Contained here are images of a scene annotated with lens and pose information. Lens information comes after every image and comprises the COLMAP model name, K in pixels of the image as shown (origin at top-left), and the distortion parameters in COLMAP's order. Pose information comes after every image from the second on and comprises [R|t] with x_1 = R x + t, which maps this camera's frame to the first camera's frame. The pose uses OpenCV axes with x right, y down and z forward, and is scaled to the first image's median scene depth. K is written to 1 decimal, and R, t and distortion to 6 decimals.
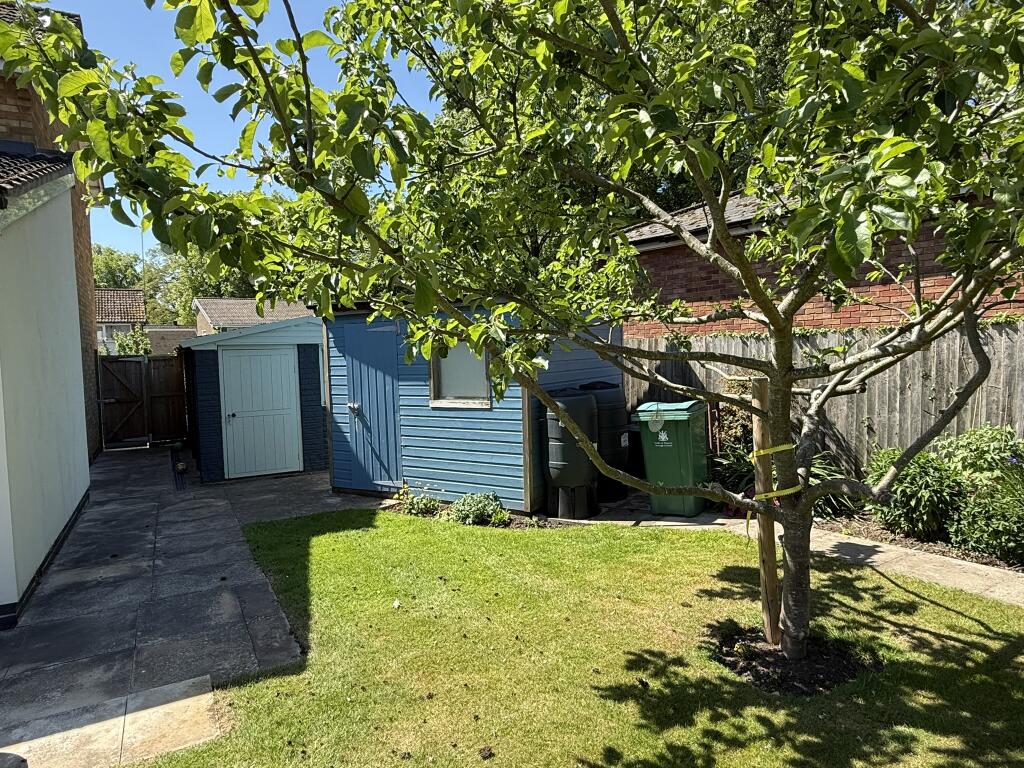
lens RADIAL K [[619.9, 0, 509.3], [0, 619.9, 381.3], [0, 0, 1]] dist [0.002456, 0.000844]
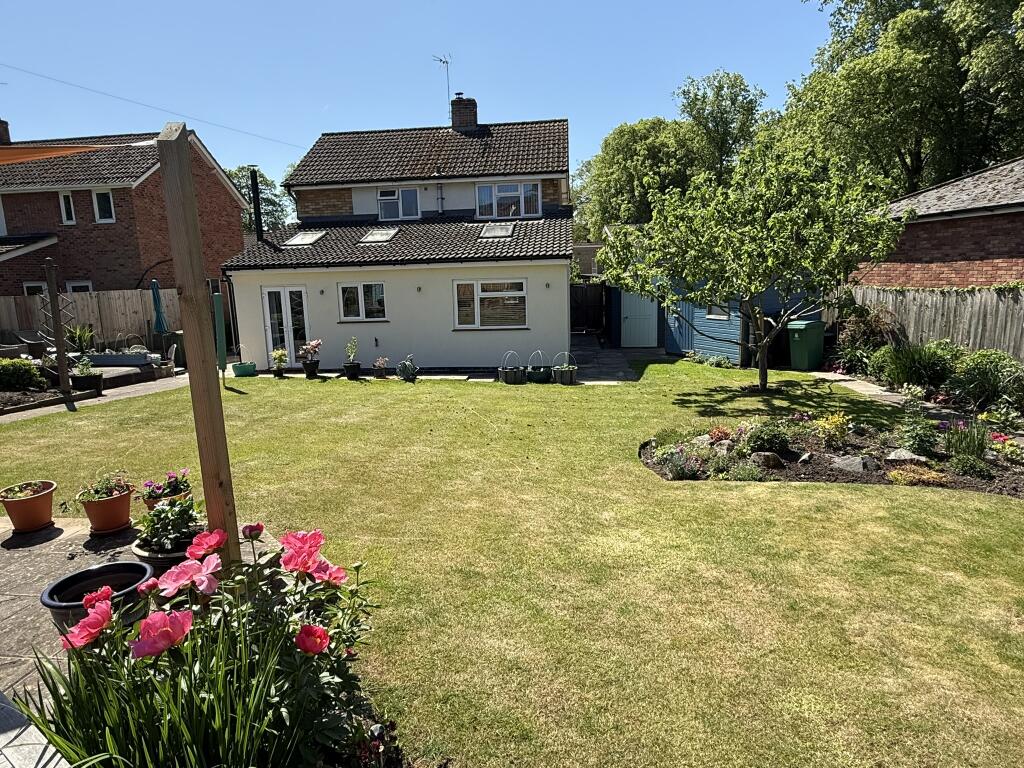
lens RADIAL K [[619.9, 0, 511.4], [0, 619.9, 382.0], [0, 0, 1]] dist [0.002456, 0.000844]
pose [[0.822612, 0.107163, -0.558413, 0.591775], [-0.023705, 0.987689, 0.154623, -0.062707], [0.568109, -0.113958, 0.815025, -1.316276]]
